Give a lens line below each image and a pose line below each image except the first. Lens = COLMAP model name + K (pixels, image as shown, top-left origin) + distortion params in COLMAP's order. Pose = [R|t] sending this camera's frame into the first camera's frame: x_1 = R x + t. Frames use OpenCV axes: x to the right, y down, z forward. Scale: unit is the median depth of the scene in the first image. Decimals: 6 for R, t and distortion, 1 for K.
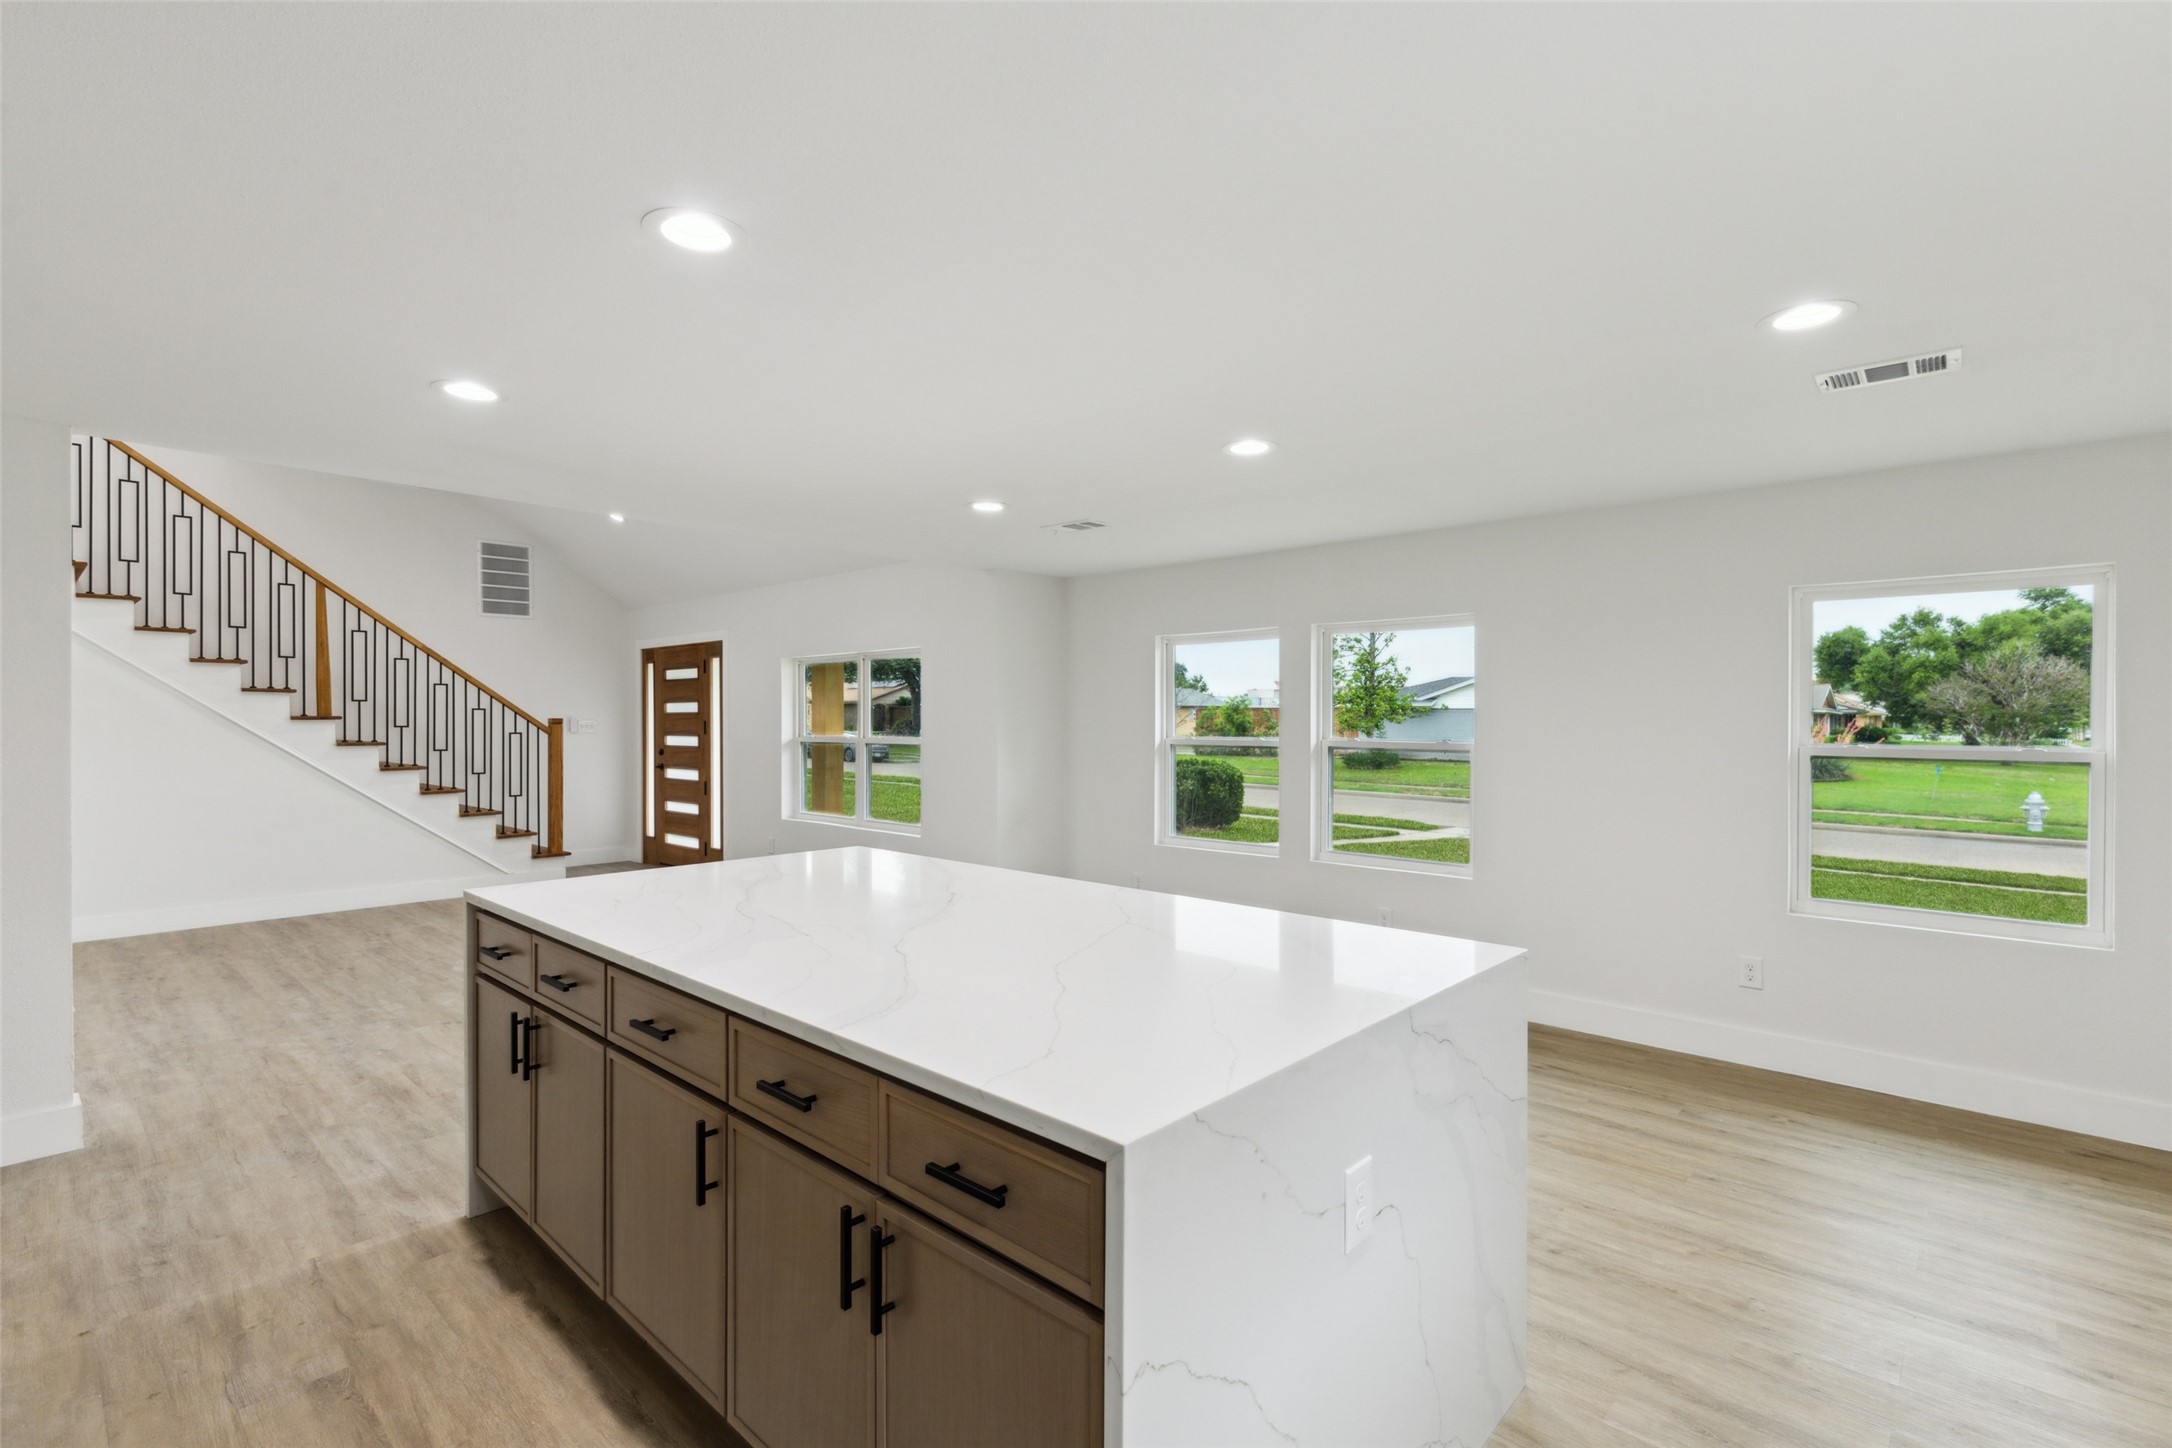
lens RADIAL K [[984.2, 0, 1081.0], [0, 984.2, 718.1], [0, 0, 1]] dist [0.011813, -0.001359]
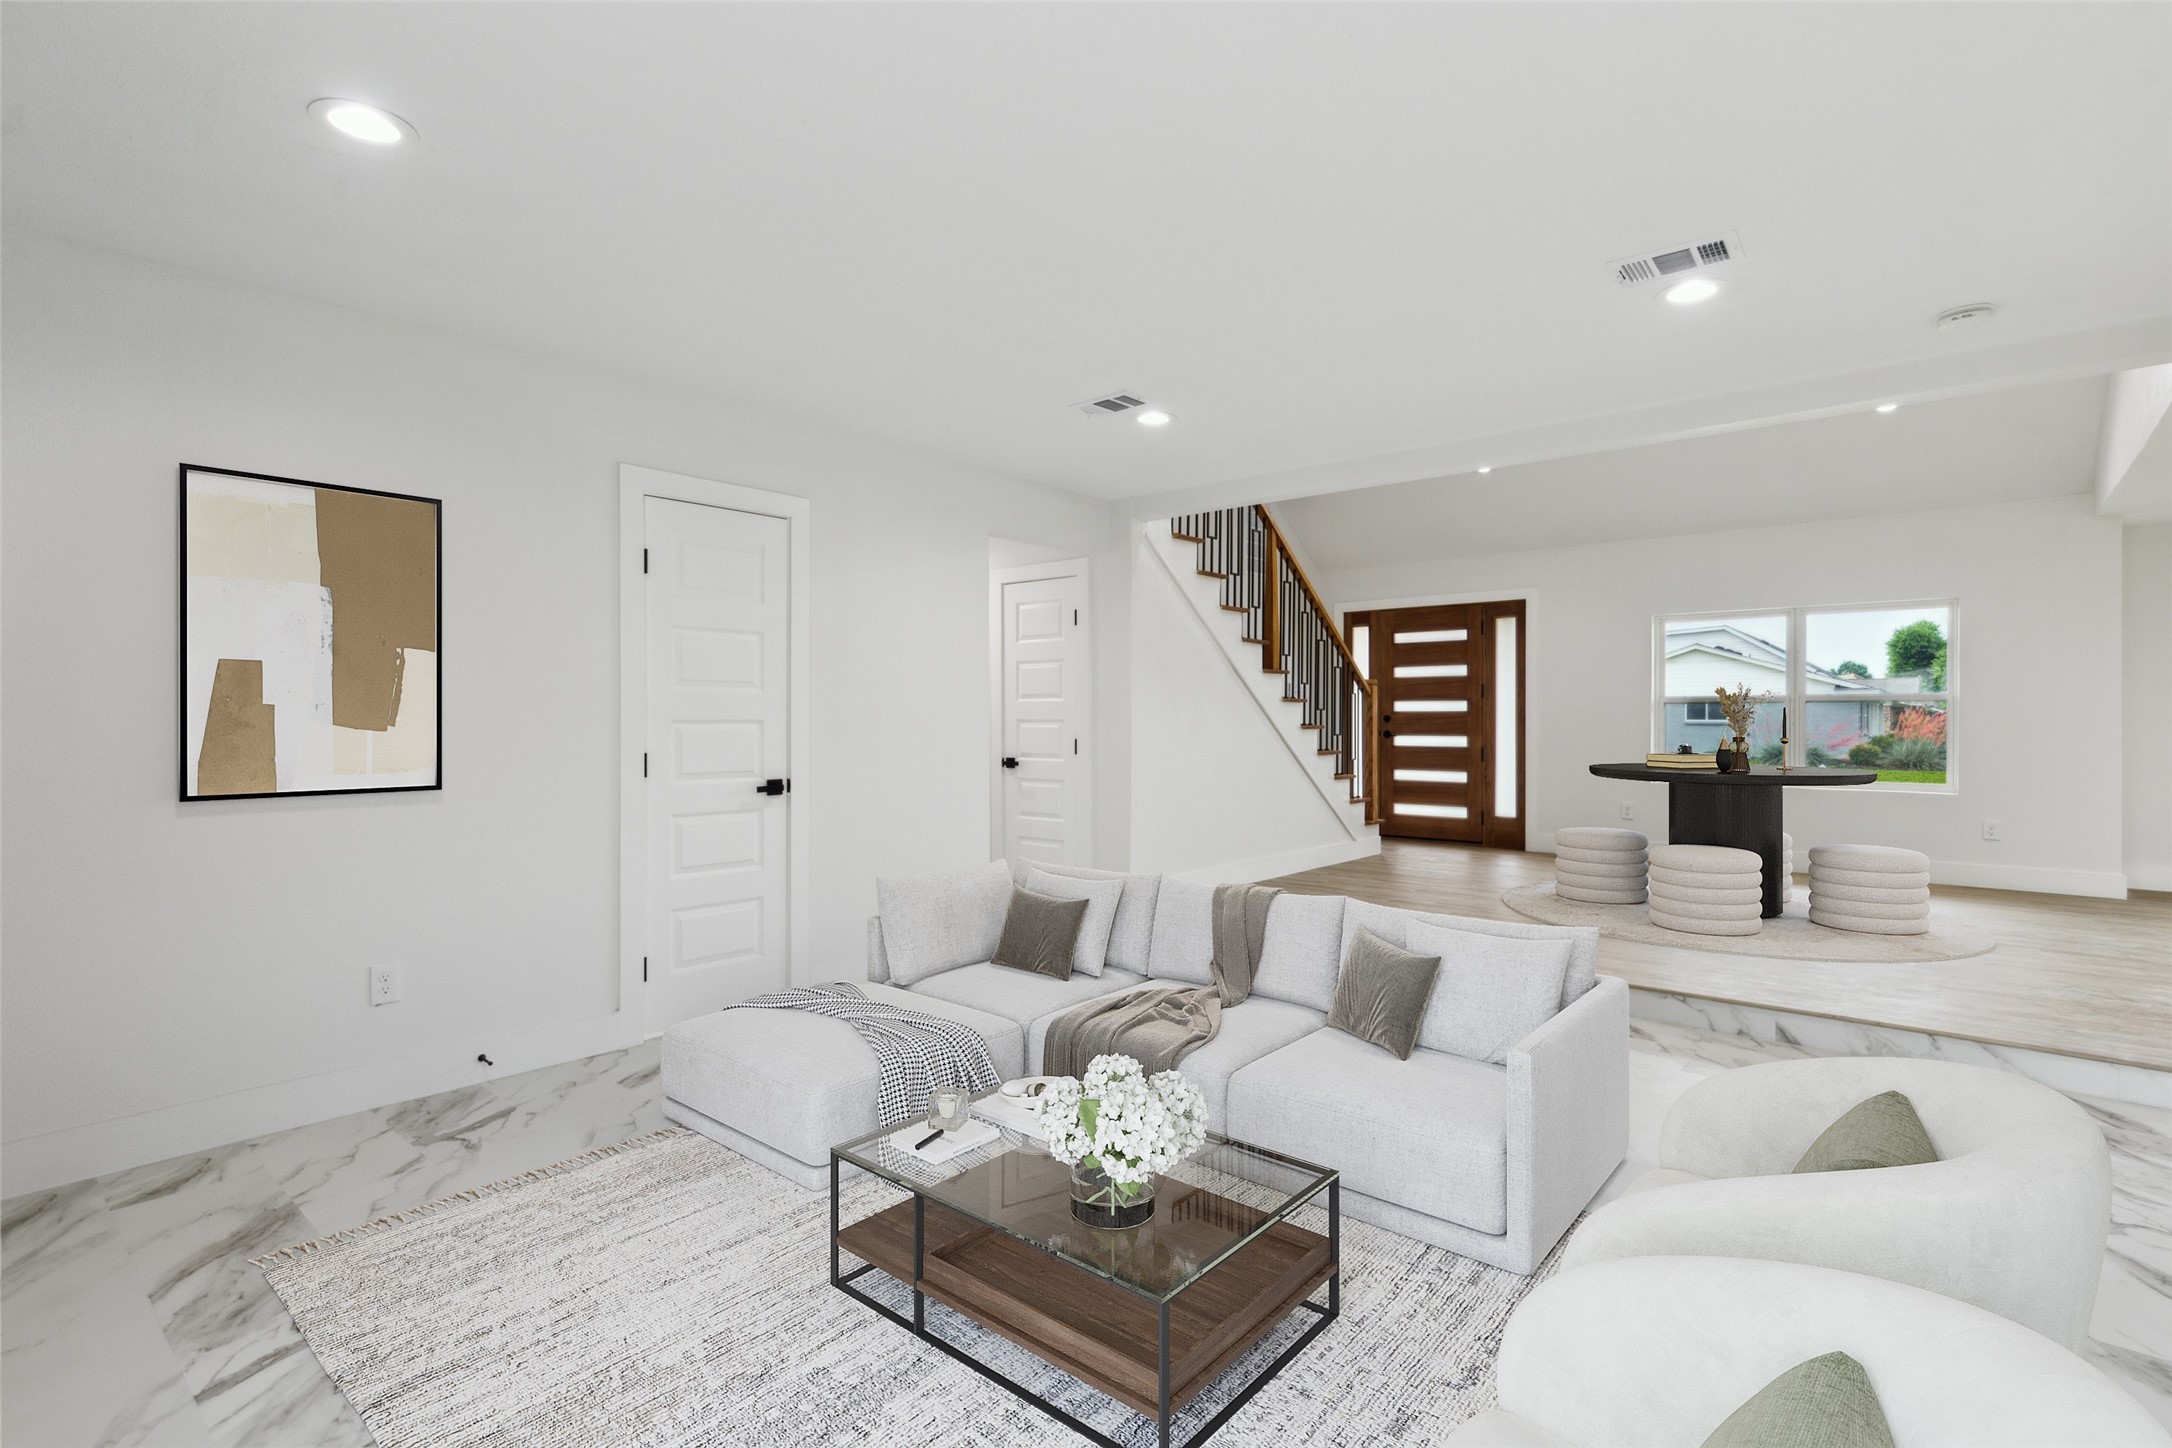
lens RADIAL K [[1030.5, 0, 1080.7], [0, 1030.5, 718.1], [0, 0, 1]] dist [-0.001311, 0.000117]
pose [[0.999439, 0.001061, 0.033470, -0.869725], [-0.001115, 0.999998, 0.001573, 0.037471], [-0.033468, -0.001609, 0.999438, 0.010434]]
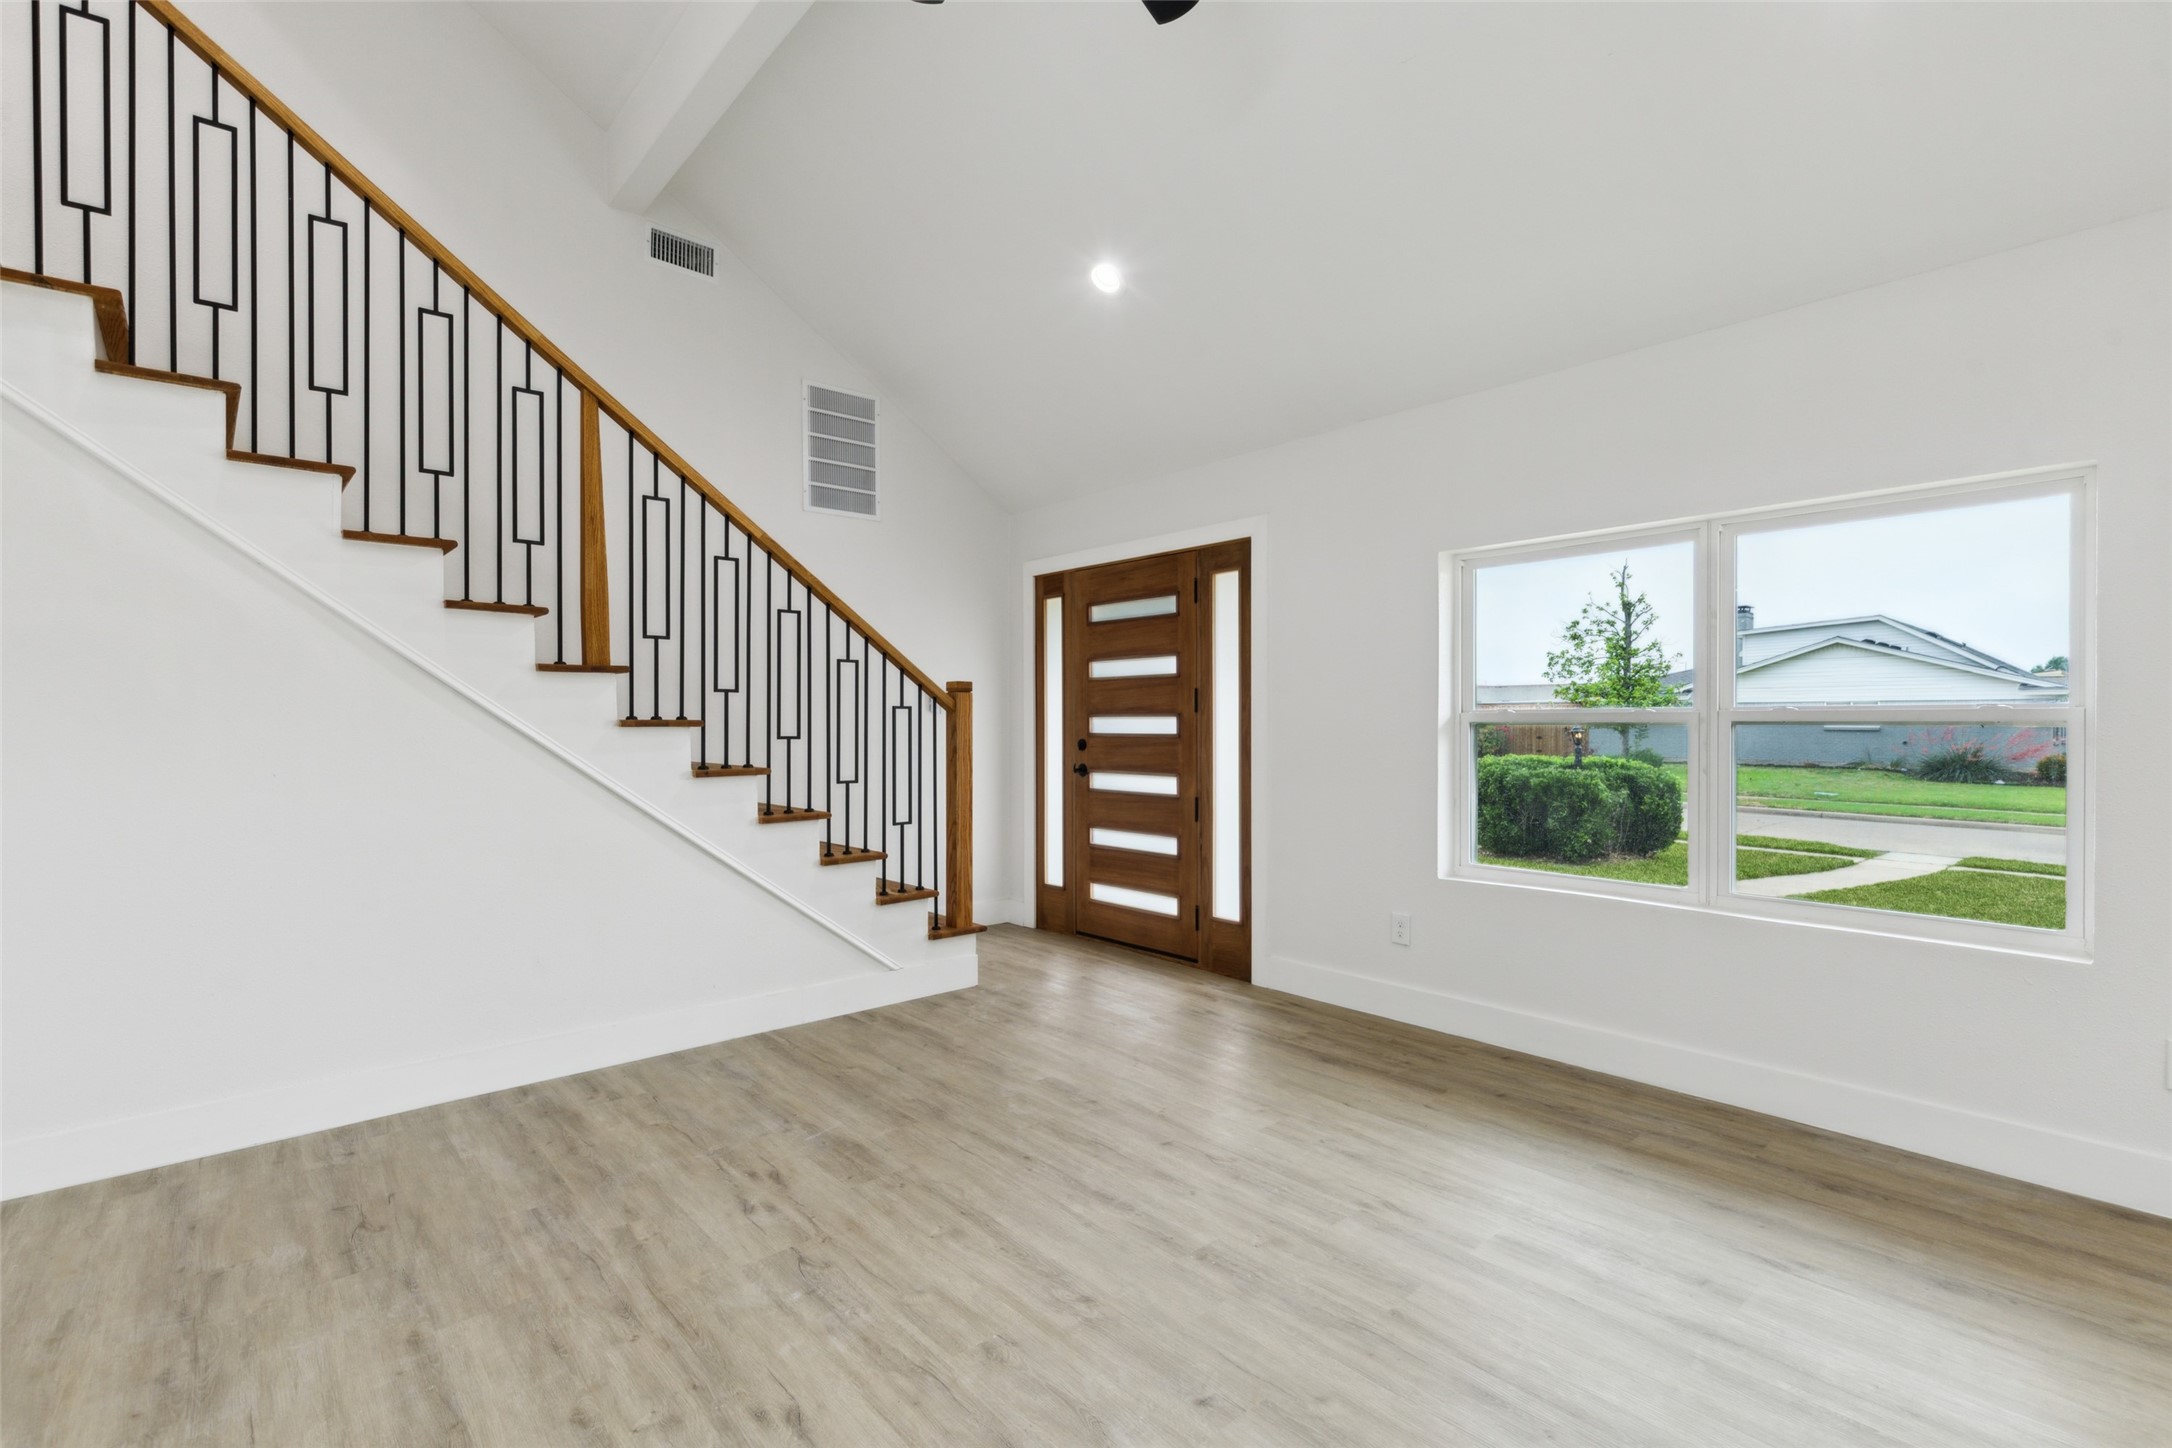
lens RADIAL K [[984.2, 0, 1087.0], [0, 984.2, 713.9], [0, 0, 1]] dist [0.011813, -0.001359]
pose [[0.994856, -0.001729, -0.101285, -0.416722], [0.001182, 0.999984, -0.005465, 0.021889], [0.101293, 0.005318, 0.994842, 0.474234]]
